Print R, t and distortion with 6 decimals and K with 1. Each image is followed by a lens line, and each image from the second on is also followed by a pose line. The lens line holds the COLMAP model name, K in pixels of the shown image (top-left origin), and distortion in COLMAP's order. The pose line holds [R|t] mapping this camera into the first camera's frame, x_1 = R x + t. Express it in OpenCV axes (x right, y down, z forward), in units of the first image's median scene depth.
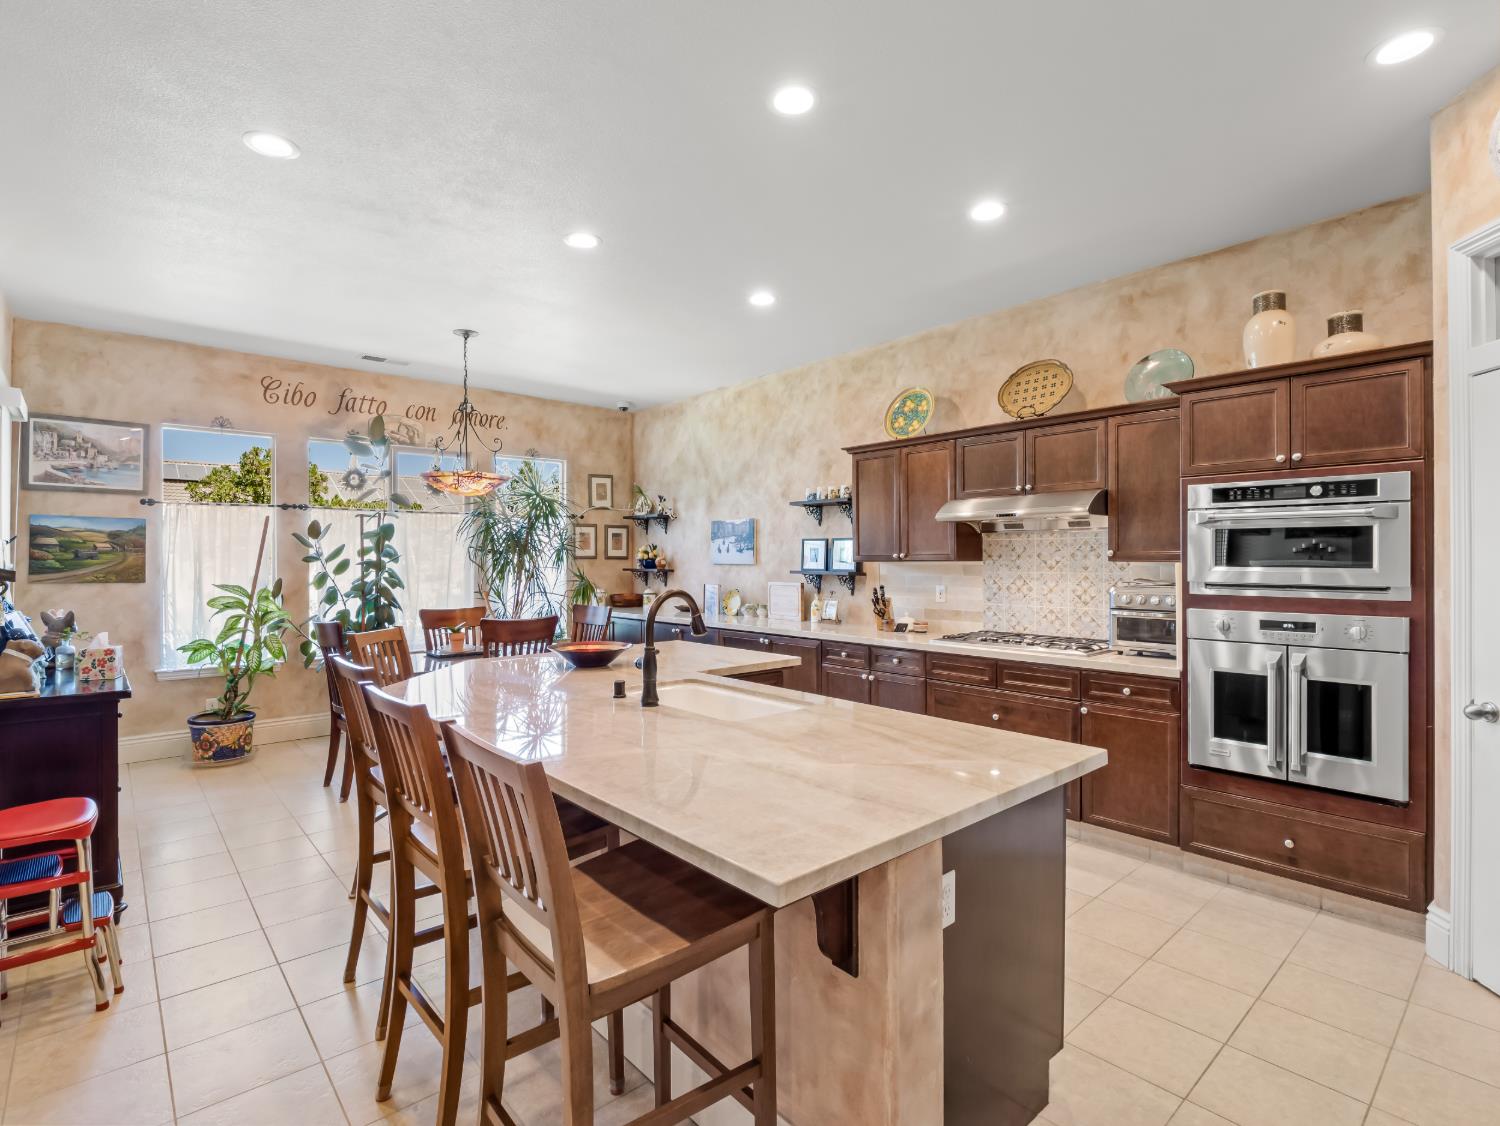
lens RADIAL K [[735.3, 0, 746.5], [0, 735.3, 557.2], [0, 0, 1]] dist [-0.004001, -0.002151]
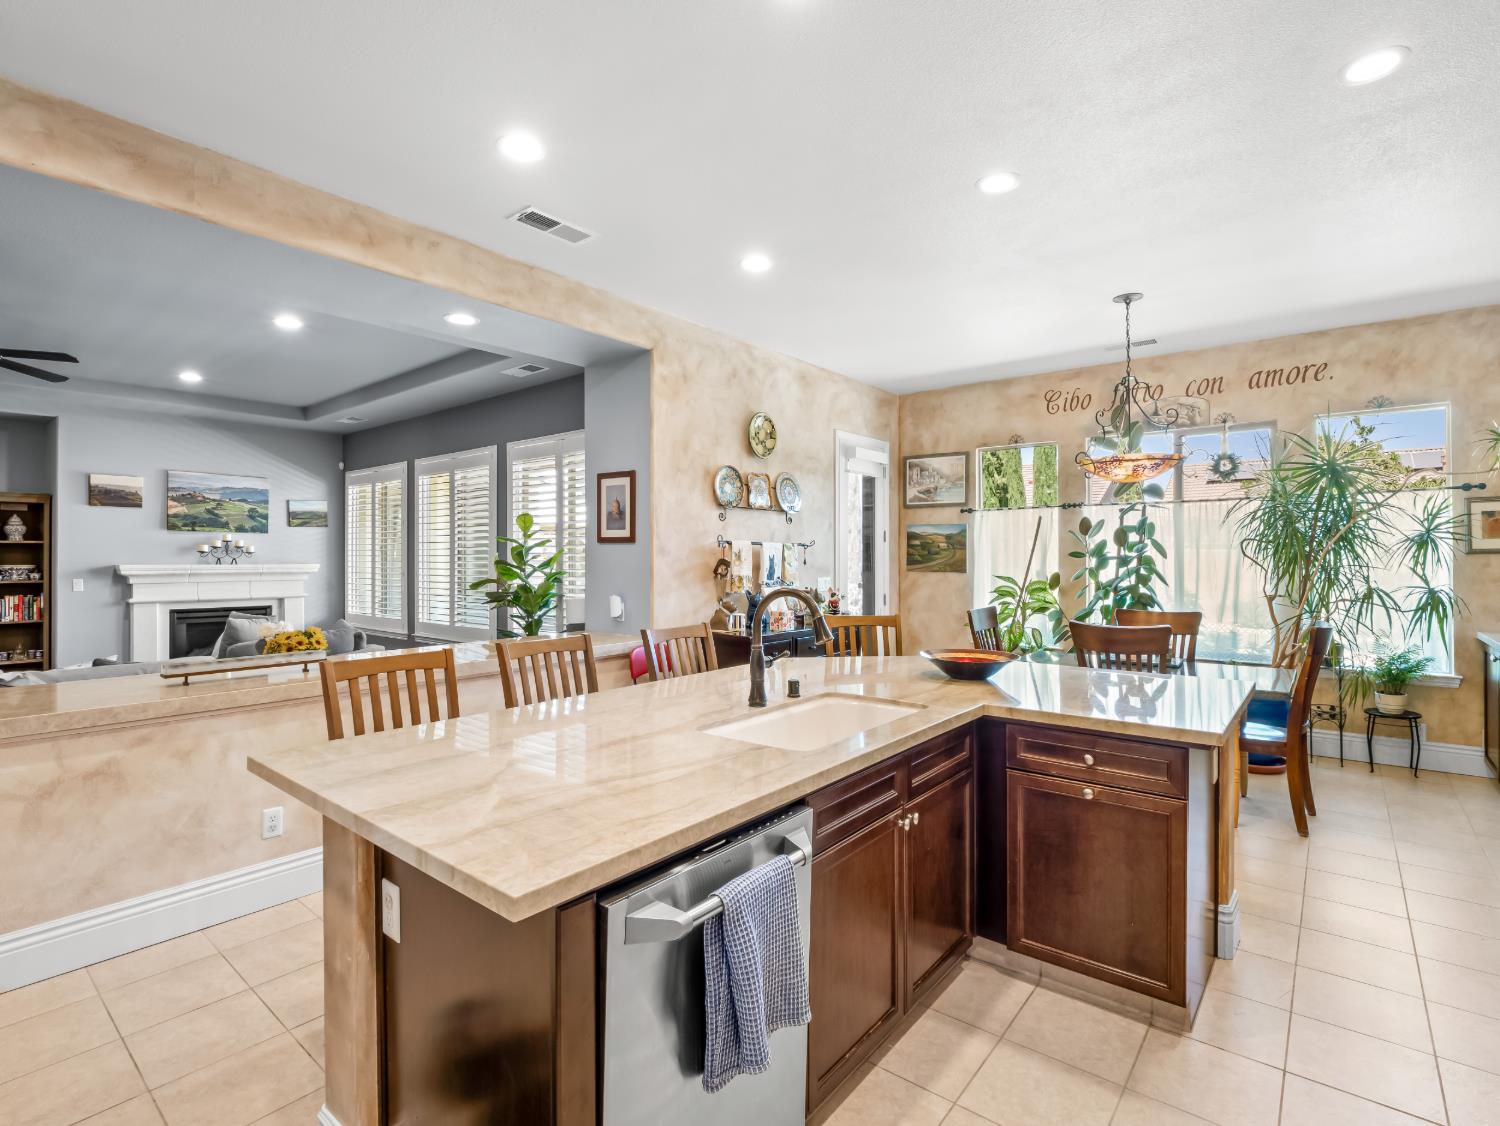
lens RADIAL K [[727.4, 0, 744.0], [0, 727.4, 556.7], [0, 0, 1]] dist [-0.006964, -0.002508]
pose [[0.161012, 0.003430, -0.986946, 0.393559], [0.003894, 0.999984, 0.004110, -0.000810], [0.986945, -0.004505, 0.160996, 0.397156]]
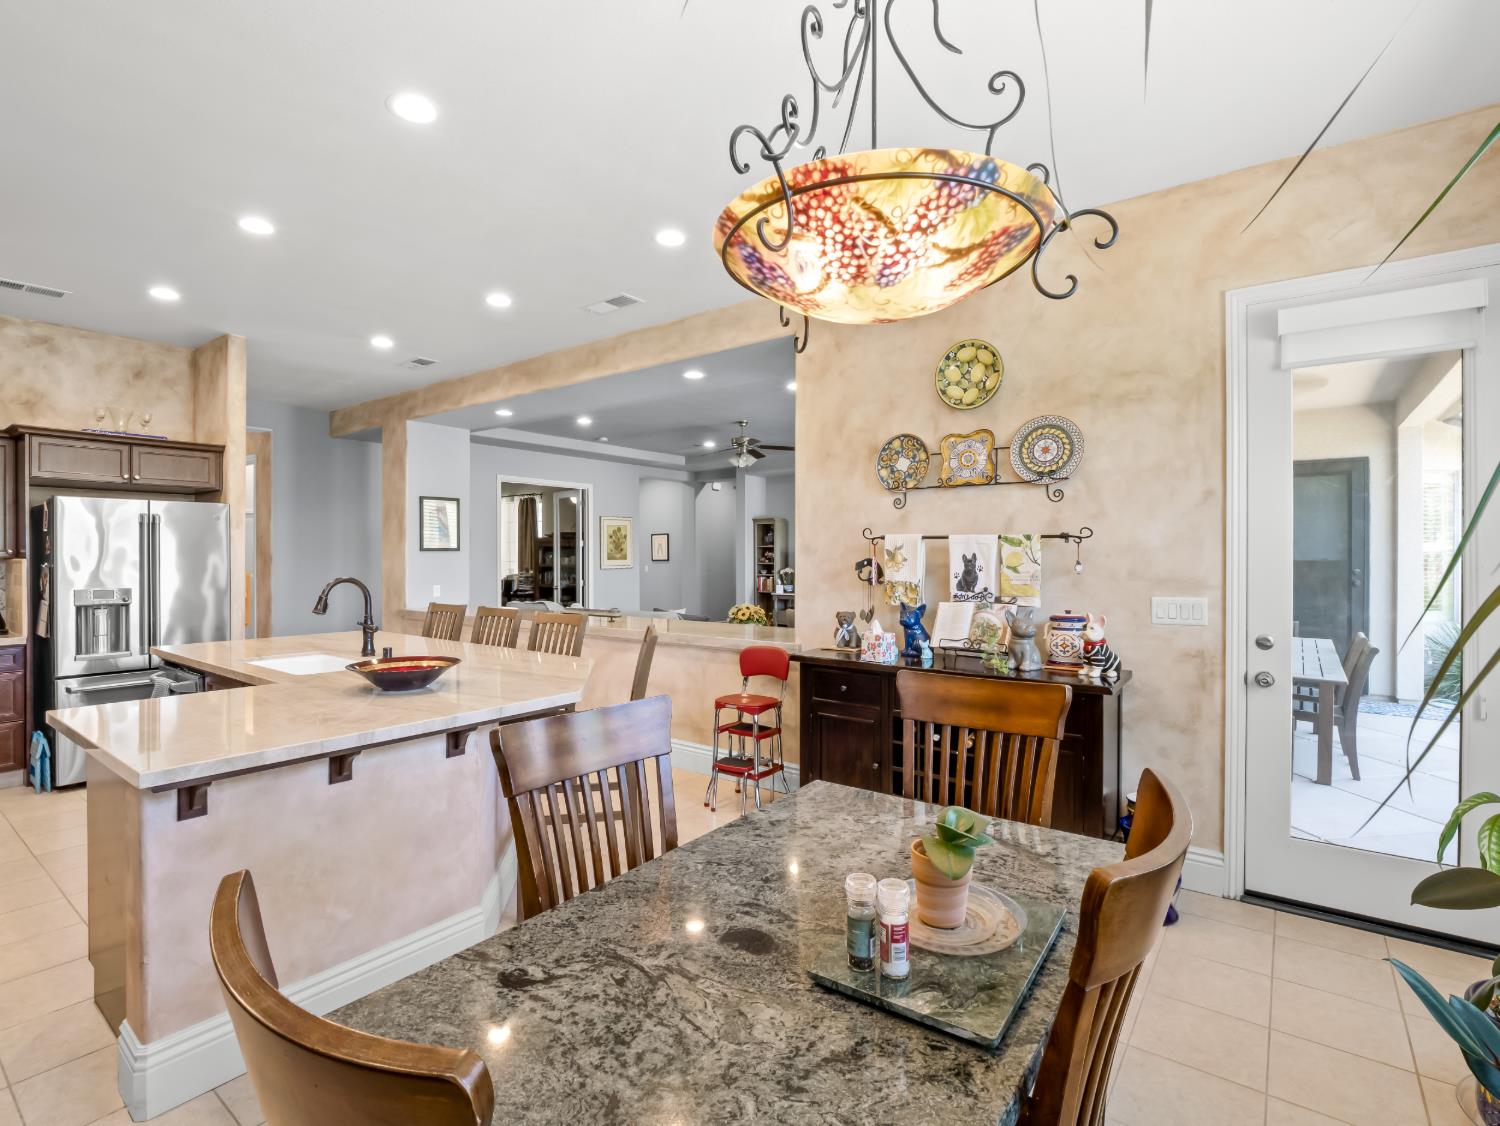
lens RADIAL K [[727.4, 0, 744.0], [0, 727.4, 556.7], [0, 0, 1]] dist [-0.006964, -0.002508]
pose [[-0.981020, 0.001639, -0.193901, -0.277382], [0.001706, 0.999999, -0.000183, 0.003572], [0.193900, -0.000511, -0.981021, 1.221627]]
